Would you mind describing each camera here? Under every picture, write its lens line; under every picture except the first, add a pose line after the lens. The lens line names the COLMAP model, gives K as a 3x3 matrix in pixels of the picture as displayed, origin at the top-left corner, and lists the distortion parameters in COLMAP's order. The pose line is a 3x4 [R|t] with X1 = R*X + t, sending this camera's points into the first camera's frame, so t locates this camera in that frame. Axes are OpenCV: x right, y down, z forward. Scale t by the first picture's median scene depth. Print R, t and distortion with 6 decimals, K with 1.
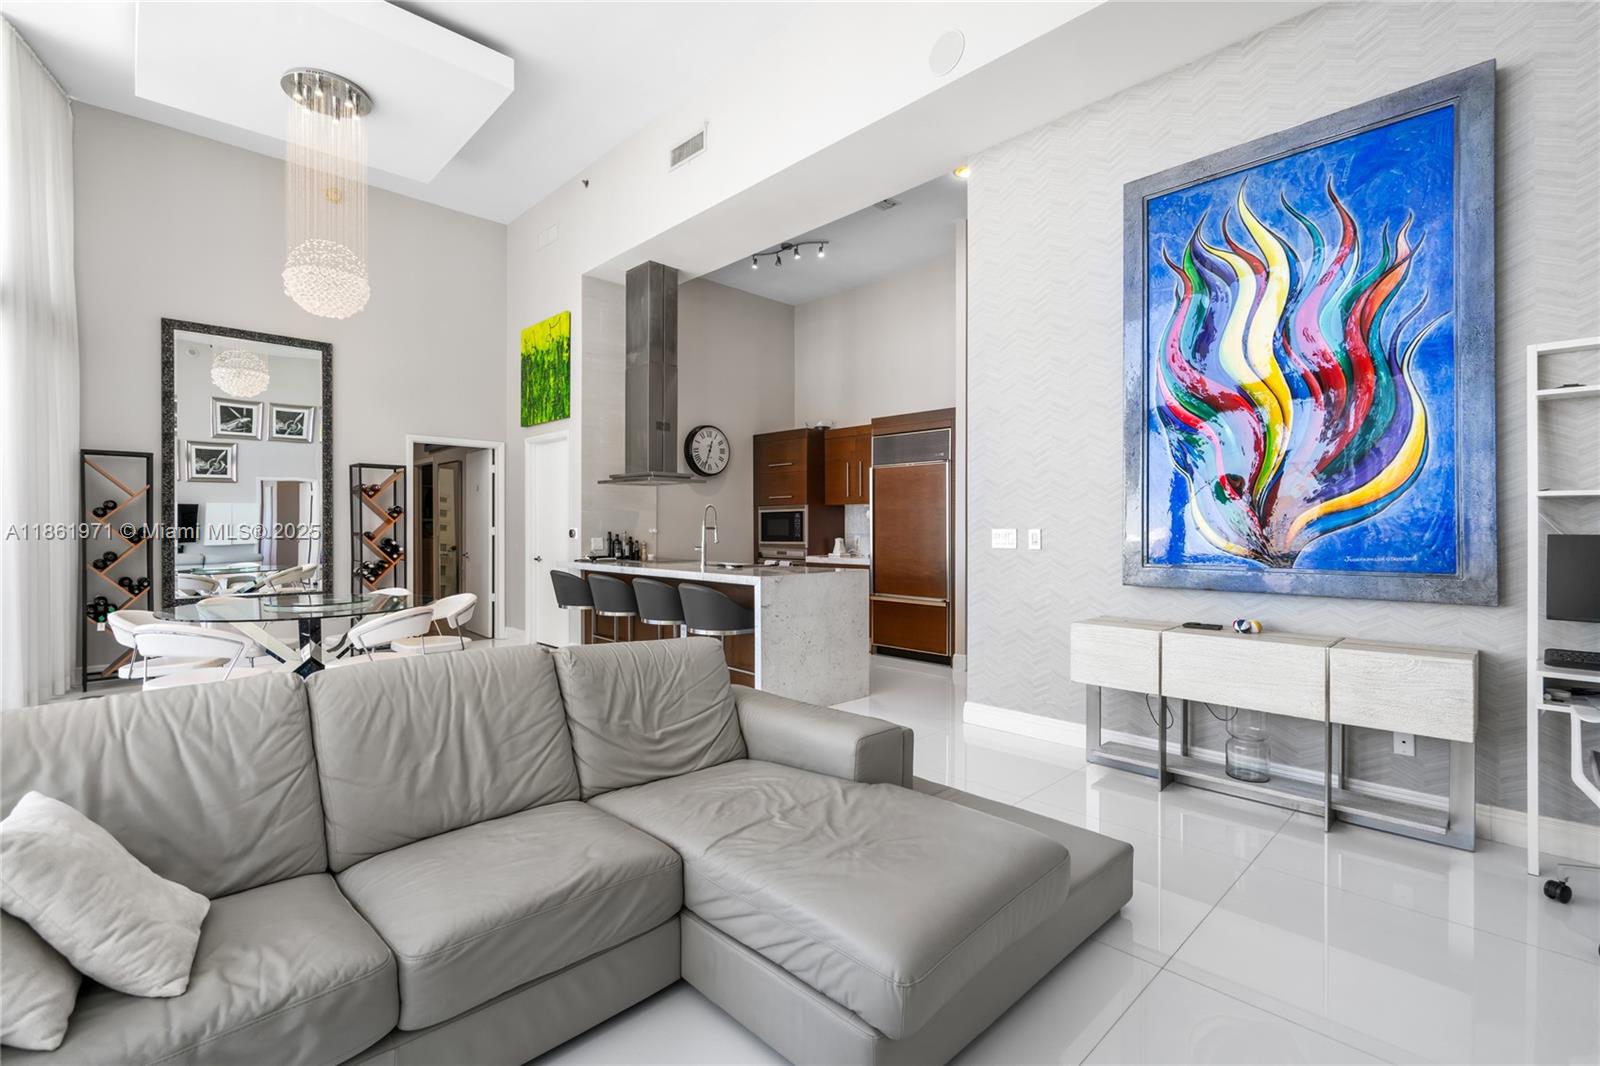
lens RADIAL K [[716.8, 0, 801.0], [0, 716.8, 530.7], [0, 0, 1]] dist [-0.011978, 0.005897]
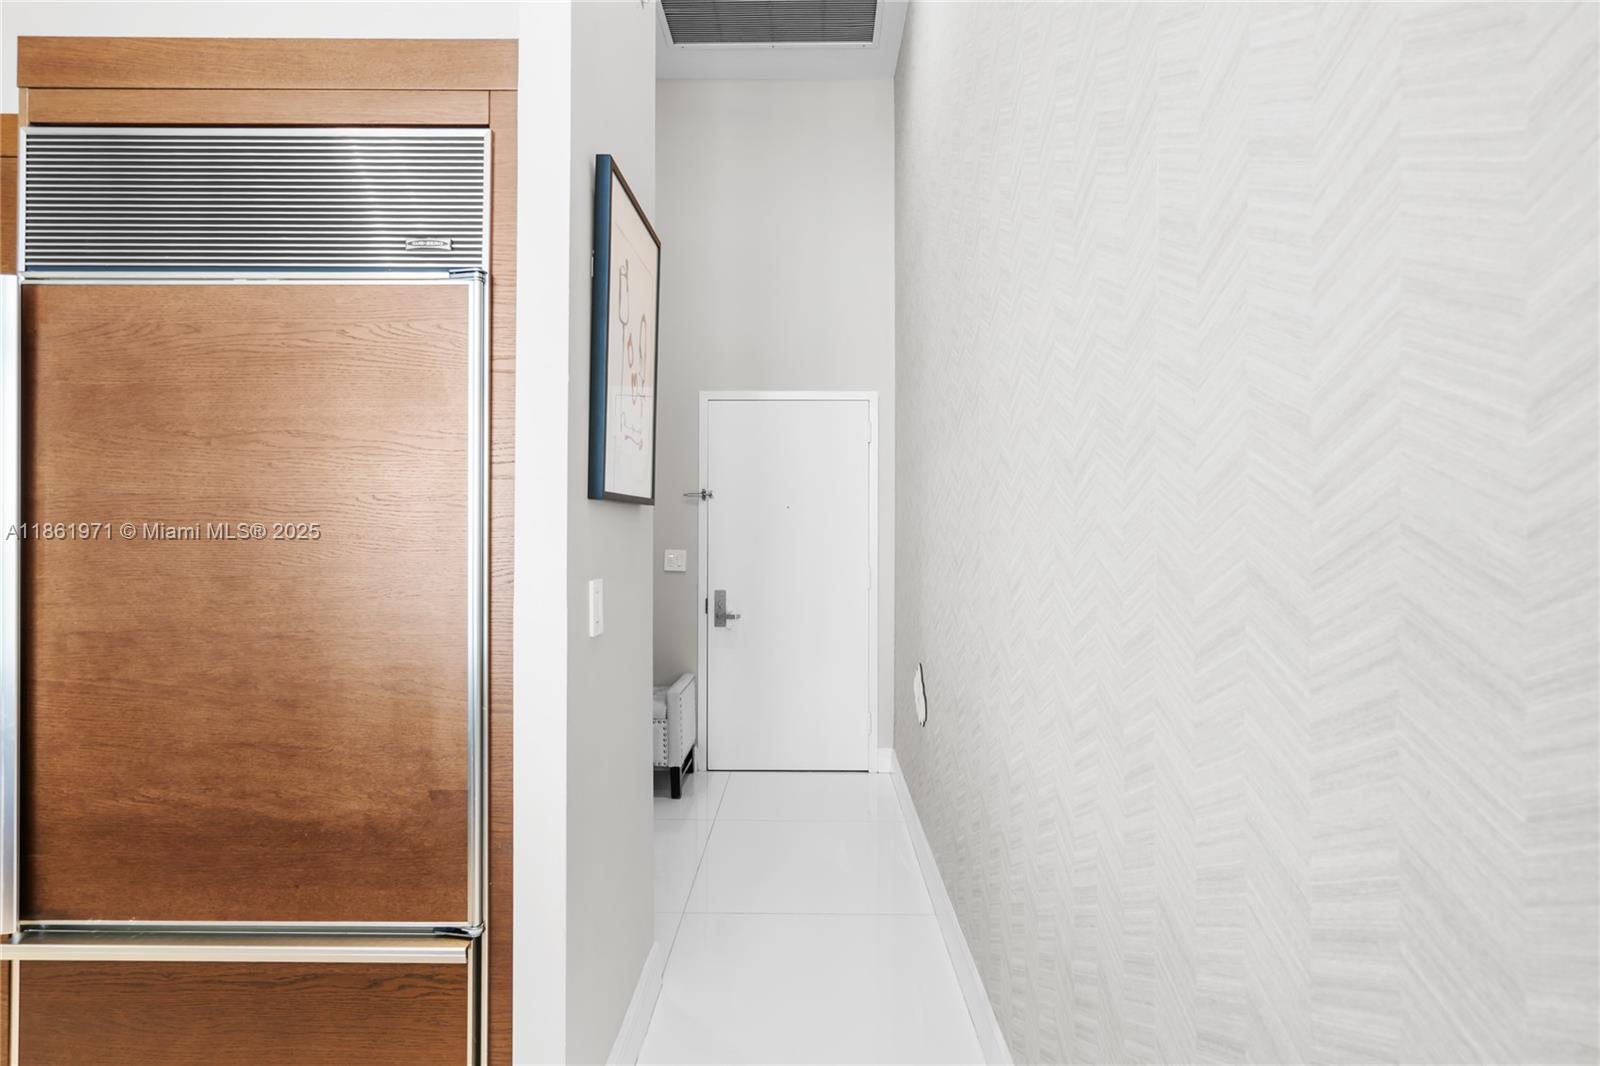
lens RADIAL K [[795.5, 0, 801.7], [0, 795.5, 529.1], [0, 0, 1]] dist [-0.005692, 0.008168]
pose [[0.705579, 0.005420, 0.708610, 0.096963], [0.001053, 0.999962, -0.008697, -0.017819], [-0.708630, 0.006883, 0.705546, 0.702535]]
